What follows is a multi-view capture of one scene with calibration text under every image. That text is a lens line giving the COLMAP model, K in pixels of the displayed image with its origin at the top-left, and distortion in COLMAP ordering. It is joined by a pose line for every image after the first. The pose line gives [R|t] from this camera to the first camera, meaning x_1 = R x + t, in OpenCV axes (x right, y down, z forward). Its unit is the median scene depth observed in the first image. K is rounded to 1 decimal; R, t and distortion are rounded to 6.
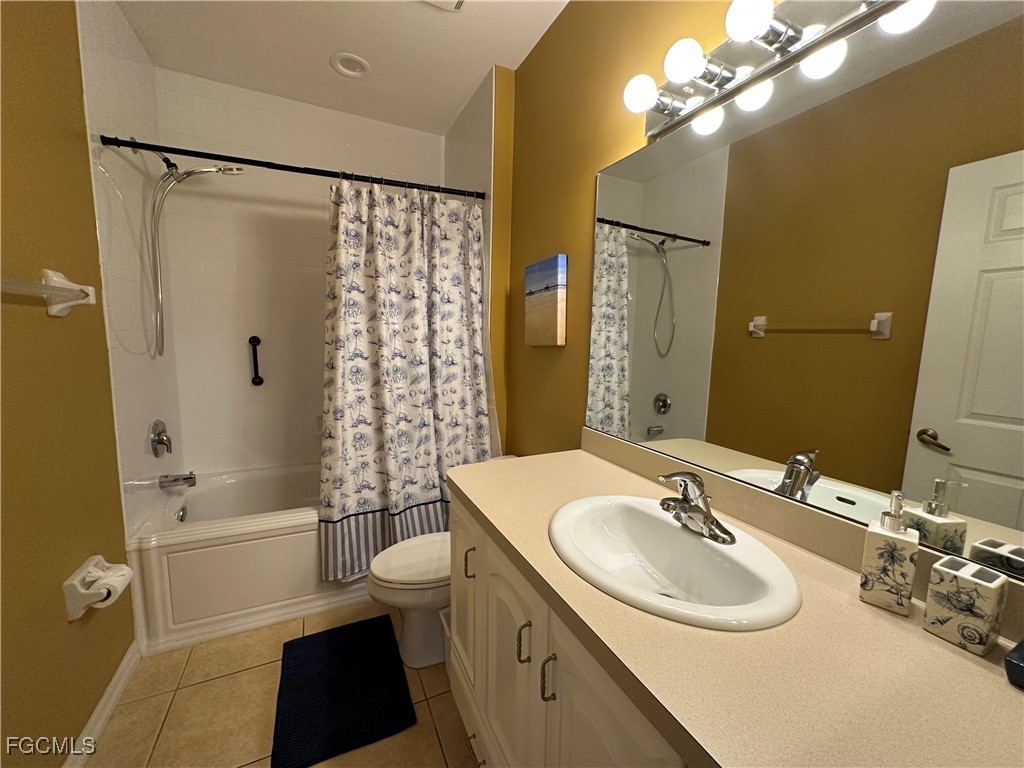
lens RADIAL K [[409.2, 0, 511.1], [0, 409.2, 384.3], [0, 0, 1]] dist [0.001181, -0.000155]
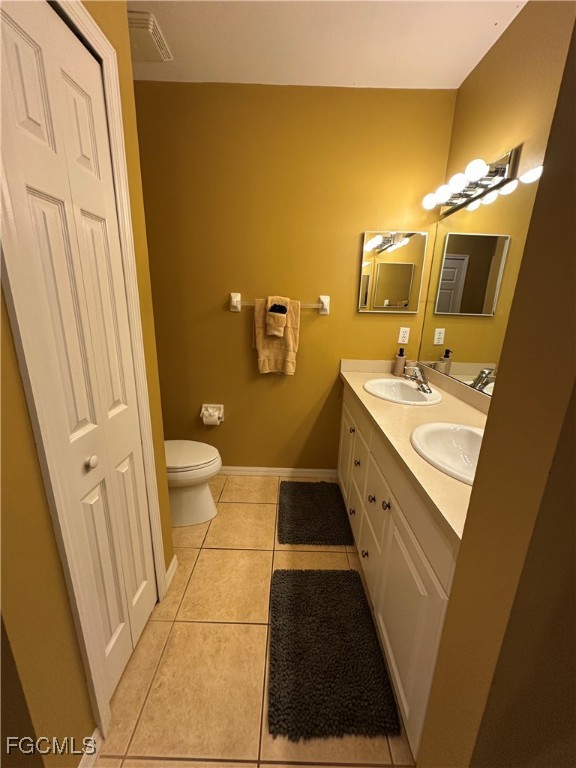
lens RADIAL K [[306.9, 0, 287.6], [0, 306.9, 386.5], [0, 0, 1]] dist [0.001181, -0.000155]
pose [[0.899714, 0.135067, -0.415055, 0.343260], [-0.082575, 0.986416, 0.142001, 0.085606], [0.428597, -0.093487, 0.898646, -0.733479]]
